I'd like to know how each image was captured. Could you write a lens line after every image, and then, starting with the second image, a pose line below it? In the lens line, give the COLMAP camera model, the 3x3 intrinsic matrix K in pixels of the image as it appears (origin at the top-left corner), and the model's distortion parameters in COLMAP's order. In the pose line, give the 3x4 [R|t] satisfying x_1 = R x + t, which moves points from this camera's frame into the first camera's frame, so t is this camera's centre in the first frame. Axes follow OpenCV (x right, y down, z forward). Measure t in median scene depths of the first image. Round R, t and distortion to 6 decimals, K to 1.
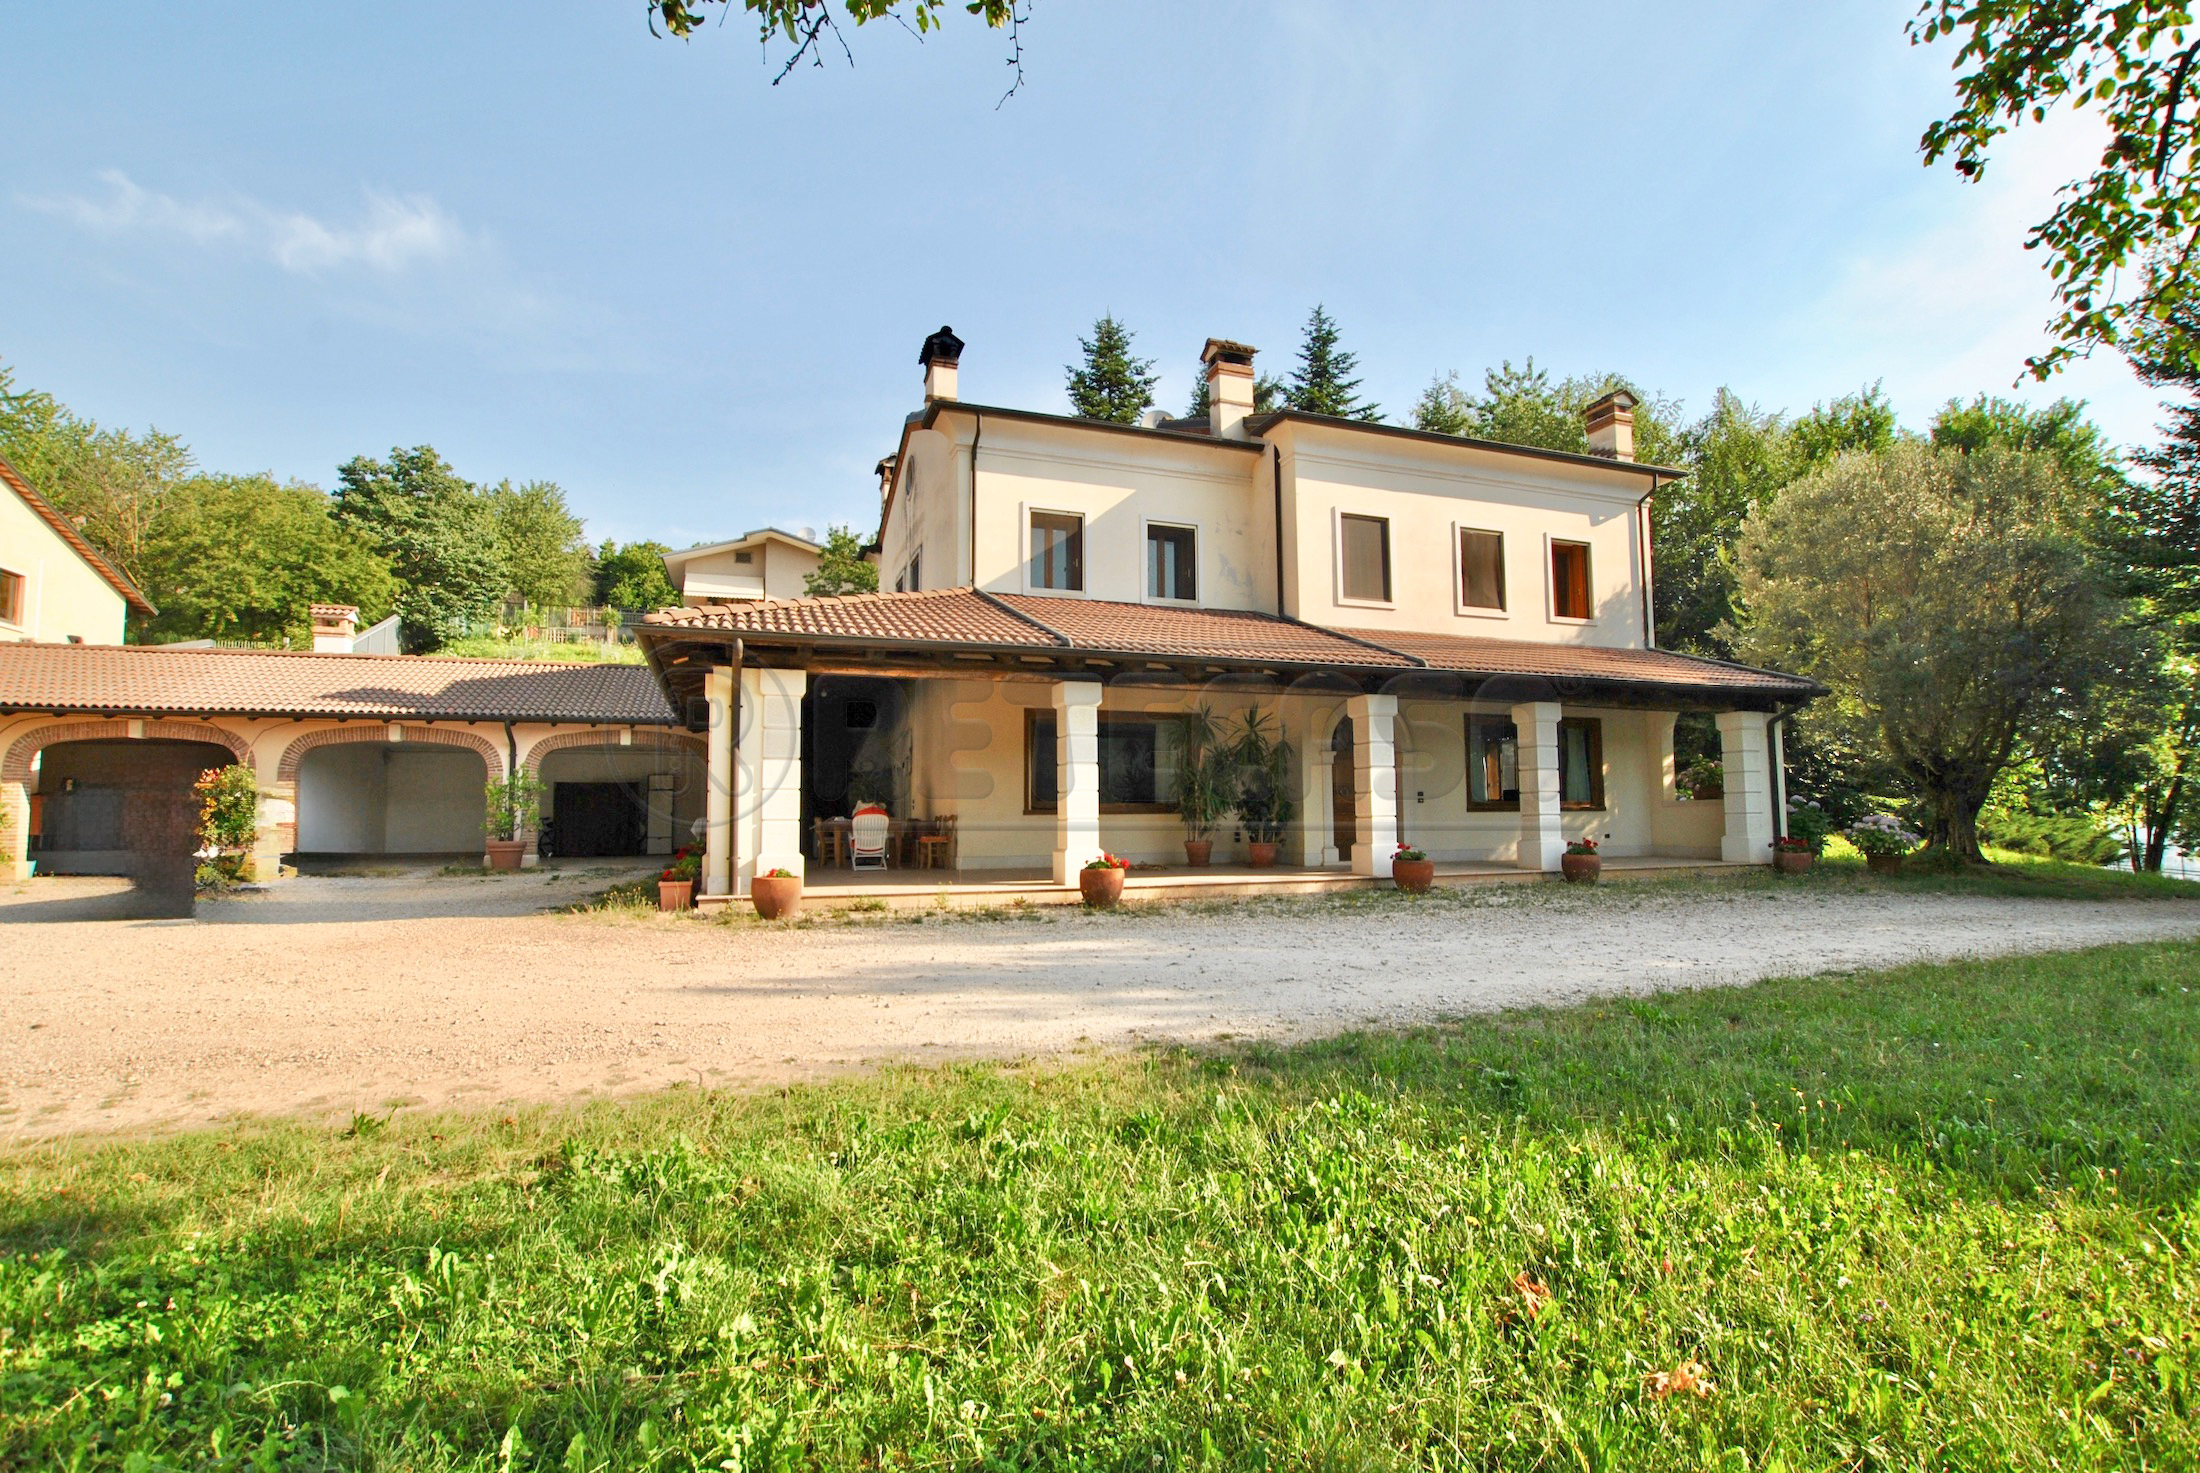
lens RADIAL K [[1015.1, 0, 1109.8], [0, 1015.1, 744.7], [0, 0, 1]] dist [-0.030711, 0.000494]
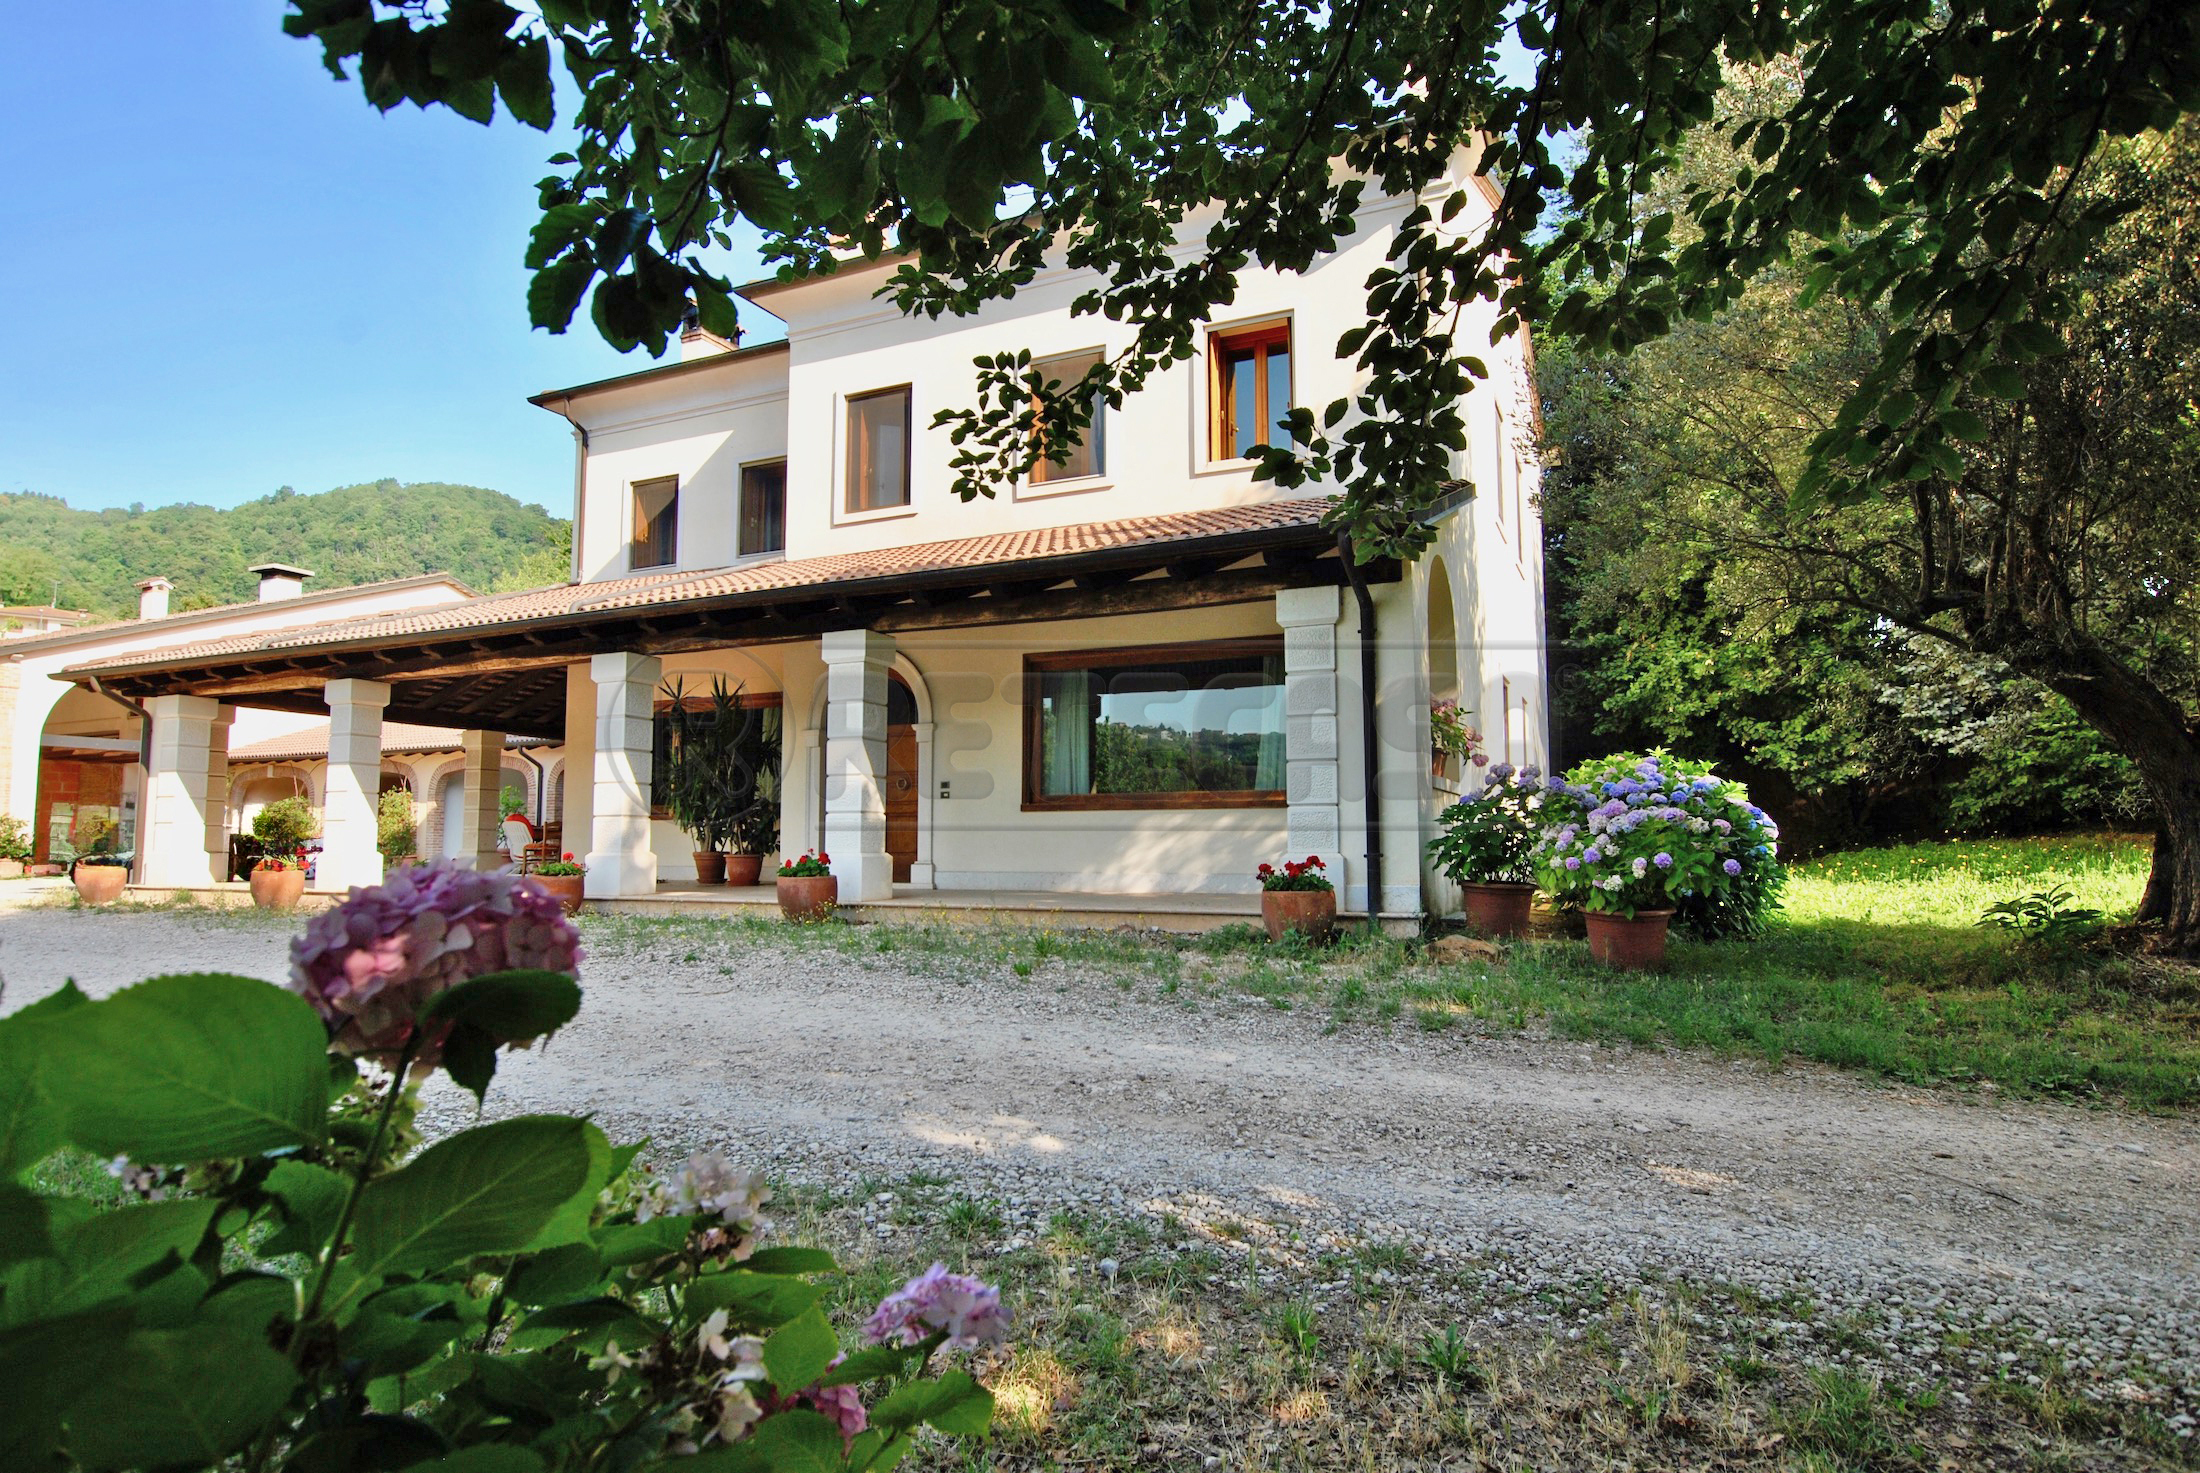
lens RADIAL K [[1218.4, 0, 1100.0], [0, 1218.4, 736.5], [0, 0, 1]] dist [0.023811, -0.051369]
pose [[0.696617, -0.058250, -0.715074, 0.898568], [0.049011, 0.998234, -0.033570, 0.046152], [0.715767, -0.011661, 0.698242, 0.491808]]
